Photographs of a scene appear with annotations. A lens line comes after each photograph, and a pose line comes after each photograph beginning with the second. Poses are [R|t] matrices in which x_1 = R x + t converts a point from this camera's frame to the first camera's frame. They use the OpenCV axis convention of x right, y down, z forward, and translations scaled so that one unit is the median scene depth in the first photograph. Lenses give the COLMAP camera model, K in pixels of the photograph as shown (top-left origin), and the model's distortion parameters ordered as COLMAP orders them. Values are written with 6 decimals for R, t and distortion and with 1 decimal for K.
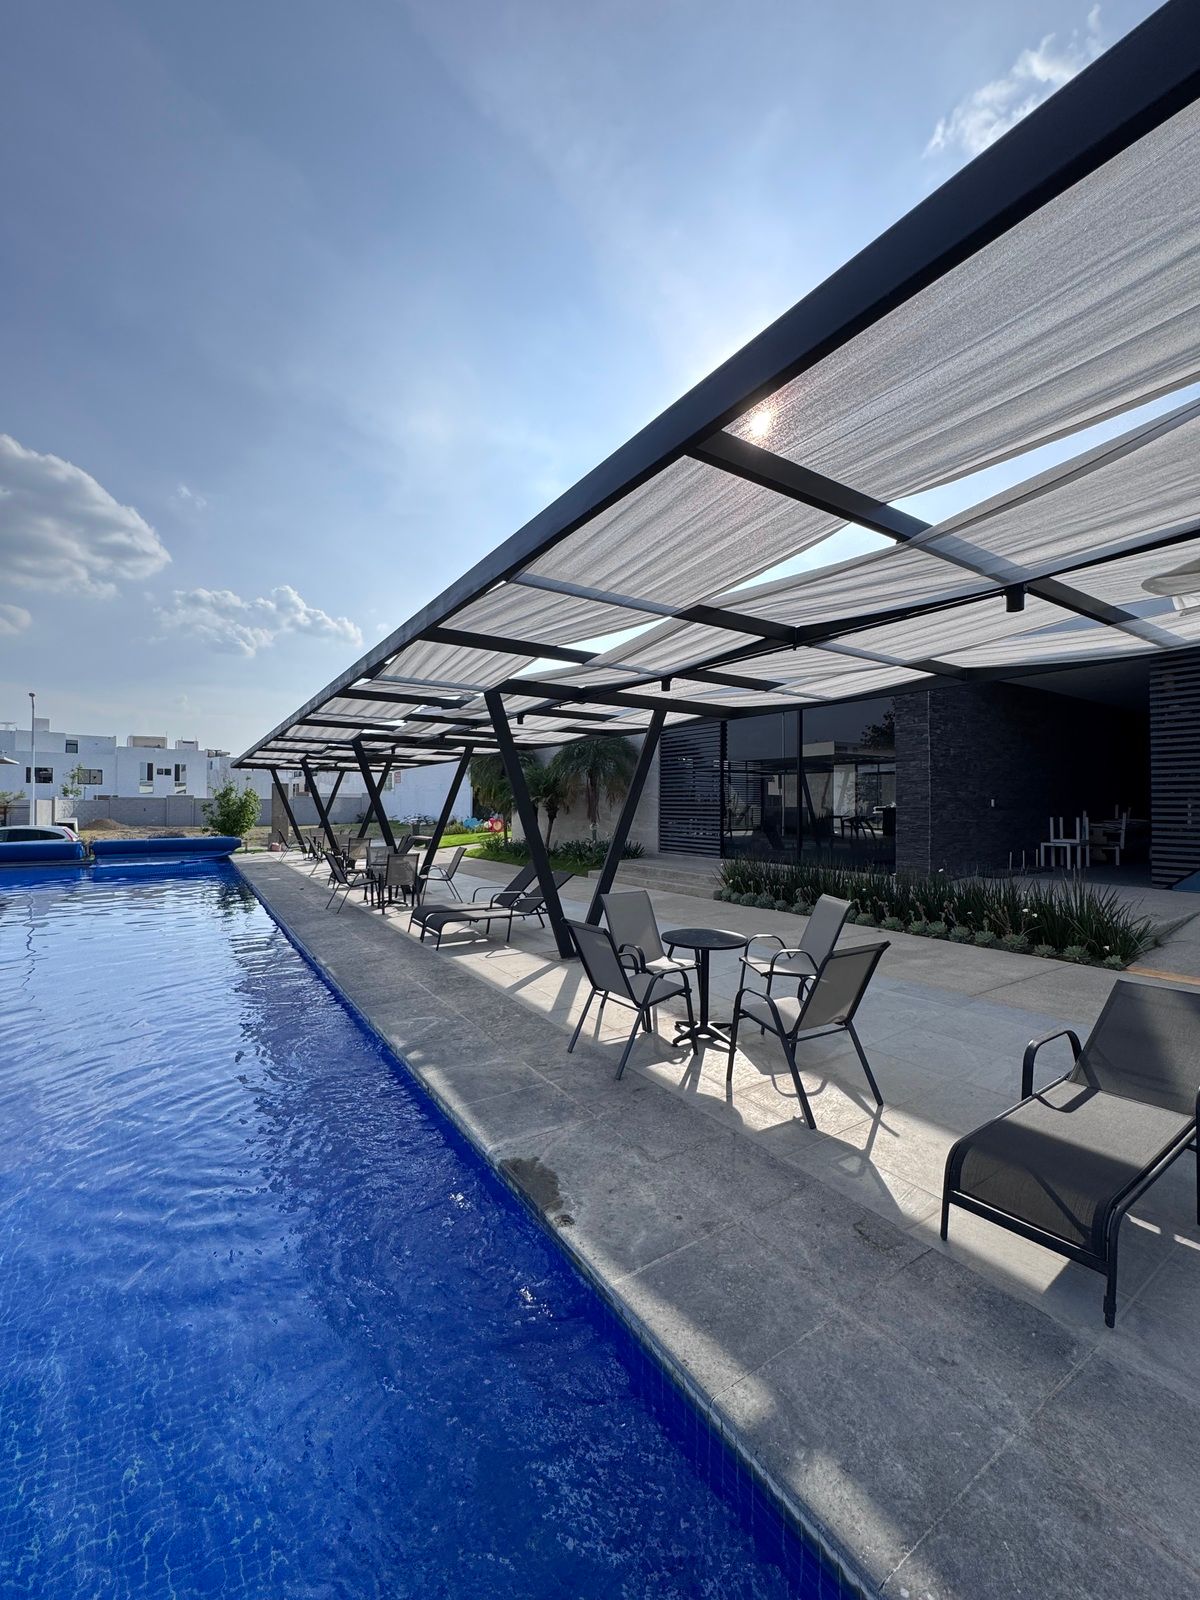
lens RADIAL K [[636.9, 0, 600.0], [0, 636.9, 800.0], [0, 0, 1]] dist [-0.000492, 0.000010]
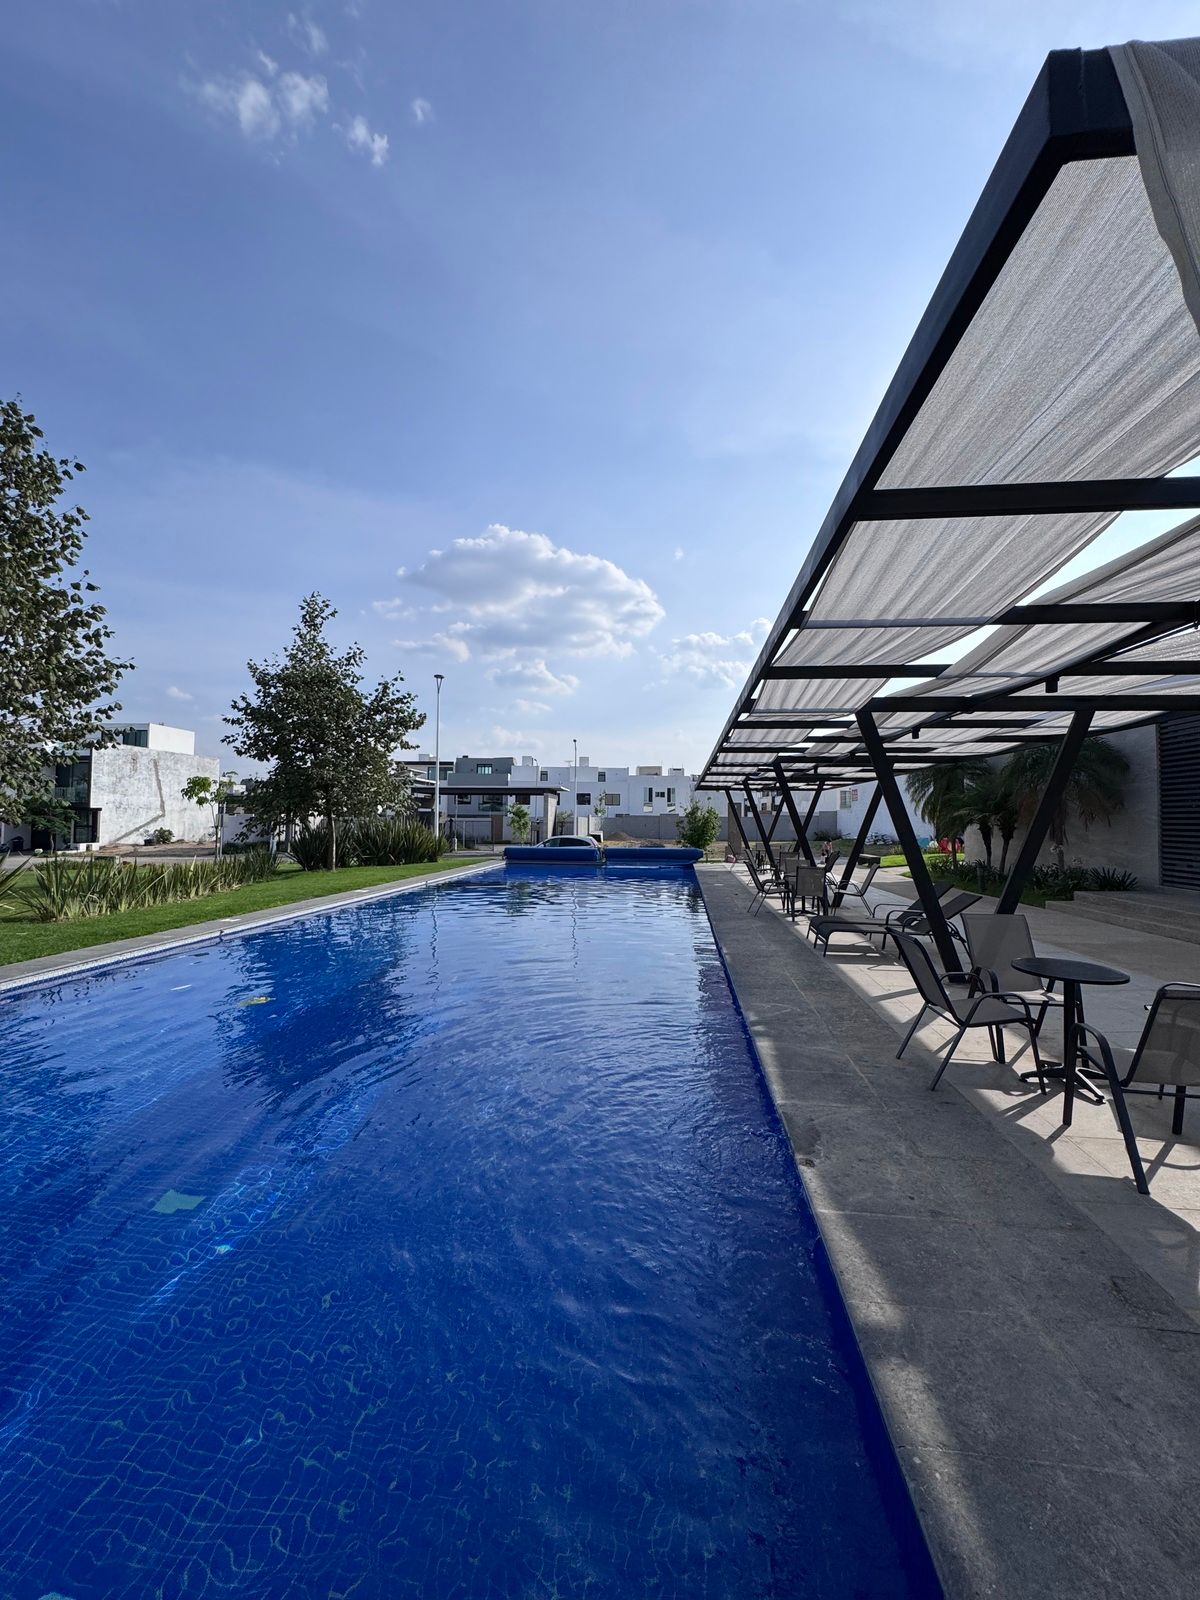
lens RADIAL K [[632.7, 0, 600.0], [0, 632.7, 800.0], [0, 0, 1]] dist [-0.000794, -0.000061]
pose [[0.765873, -0.015120, -0.642814, 0.141825], [-0.003481, 0.999611, -0.027660, 0.004248], [0.642982, 0.023422, 0.765523, -0.060296]]
